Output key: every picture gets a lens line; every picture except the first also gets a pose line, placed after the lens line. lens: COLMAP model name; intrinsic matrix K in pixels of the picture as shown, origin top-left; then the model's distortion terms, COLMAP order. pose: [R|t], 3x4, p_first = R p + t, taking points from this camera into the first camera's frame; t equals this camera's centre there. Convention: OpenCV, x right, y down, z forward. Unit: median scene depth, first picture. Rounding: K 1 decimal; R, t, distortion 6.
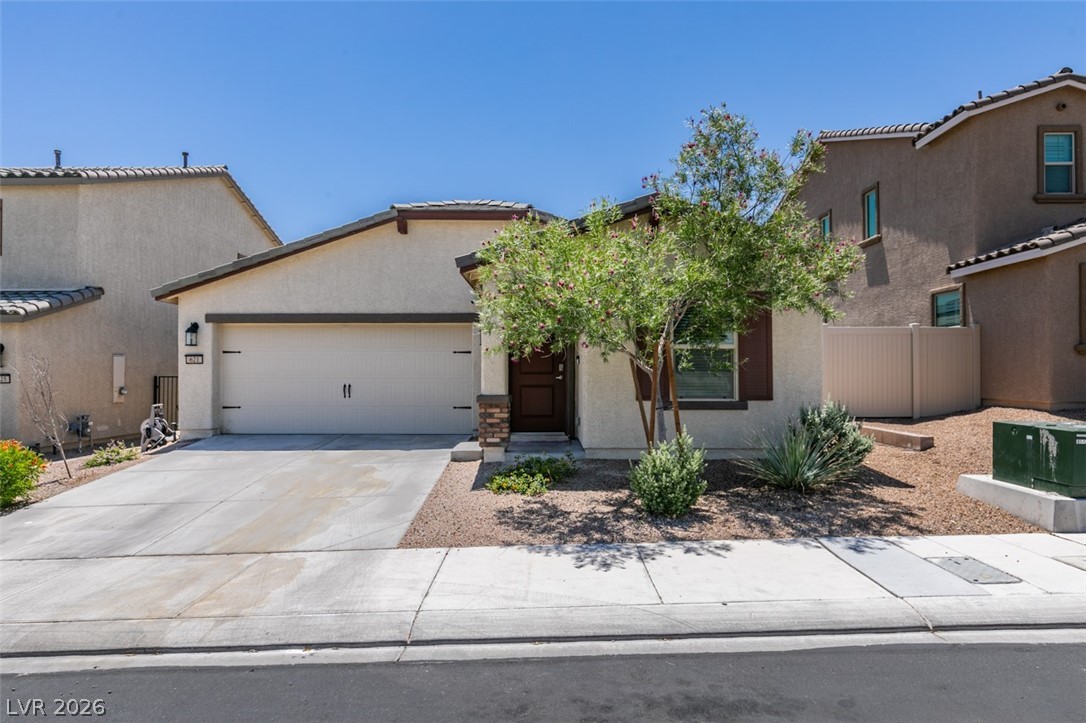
lens RADIAL K [[530.5, 0, 543.0], [0, 530.5, 361.5], [0, 0, 1]] dist [0.002571, 0.000081]
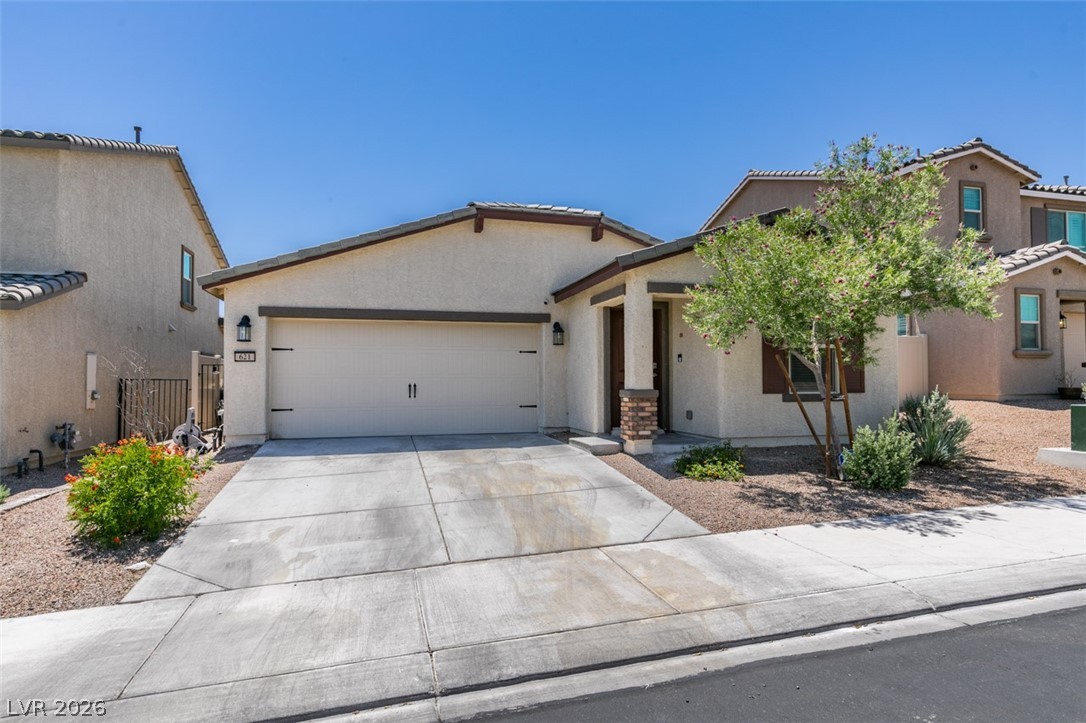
lens RADIAL K [[502.1, 0, 543.0], [0, 502.1, 361.5], [0, 0, 1]] dist [0.004651, -0.000242]
pose [[0.973677, 0.005594, 0.227865, -0.360411], [-0.001790, 0.999856, -0.016896, 0.017636], [-0.227926, 0.016044, 0.973546, 0.059612]]
